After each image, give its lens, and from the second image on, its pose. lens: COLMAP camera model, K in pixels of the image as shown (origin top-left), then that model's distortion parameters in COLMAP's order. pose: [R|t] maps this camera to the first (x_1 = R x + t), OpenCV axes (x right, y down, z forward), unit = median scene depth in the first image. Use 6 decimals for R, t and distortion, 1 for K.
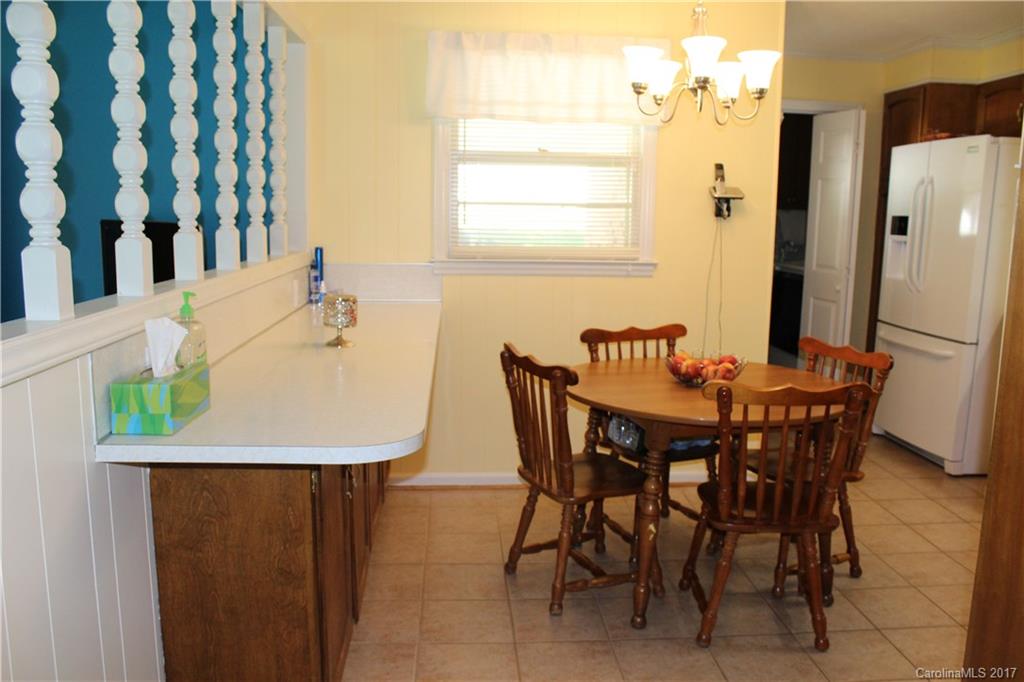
lens RADIAL K [[845.9, 0, 501.9], [0, 845.9, 346.2], [0, 0, 1]] dist [-0.162384, 0.129145]
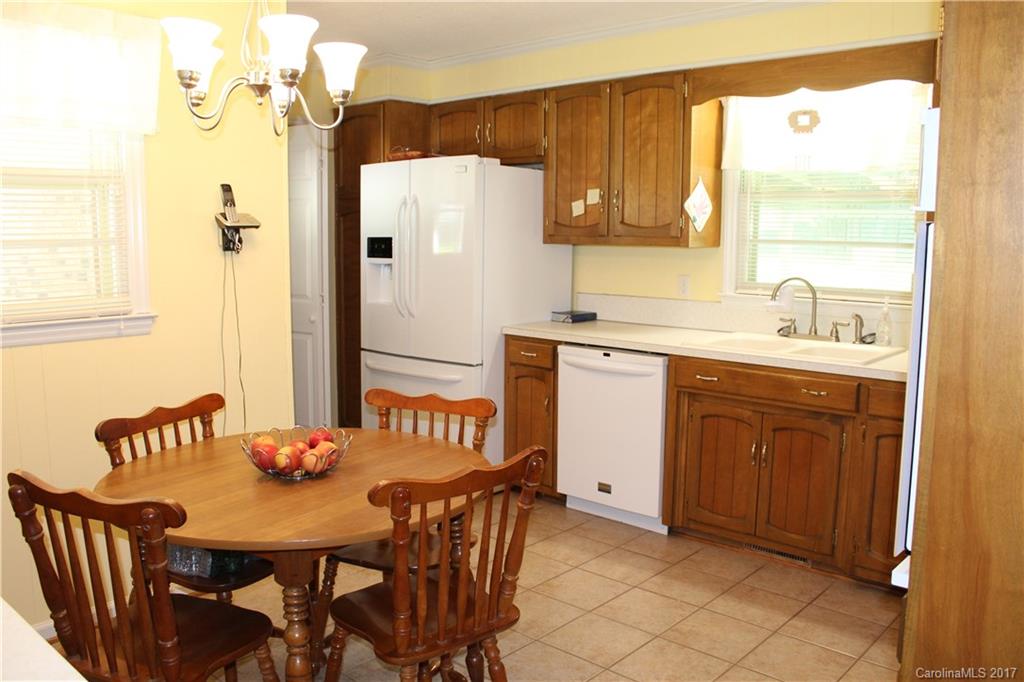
lens RADIAL K [[845.9, 0, 517.9], [0, 845.9, 340.9], [0, 0, 1]] dist [-0.162384, 0.129145]
pose [[0.709539, -0.105312, 0.696753, -0.108311], [0.122425, 0.992155, 0.025290, -0.056467], [-0.693950, 0.067356, 0.716866, 0.247337]]
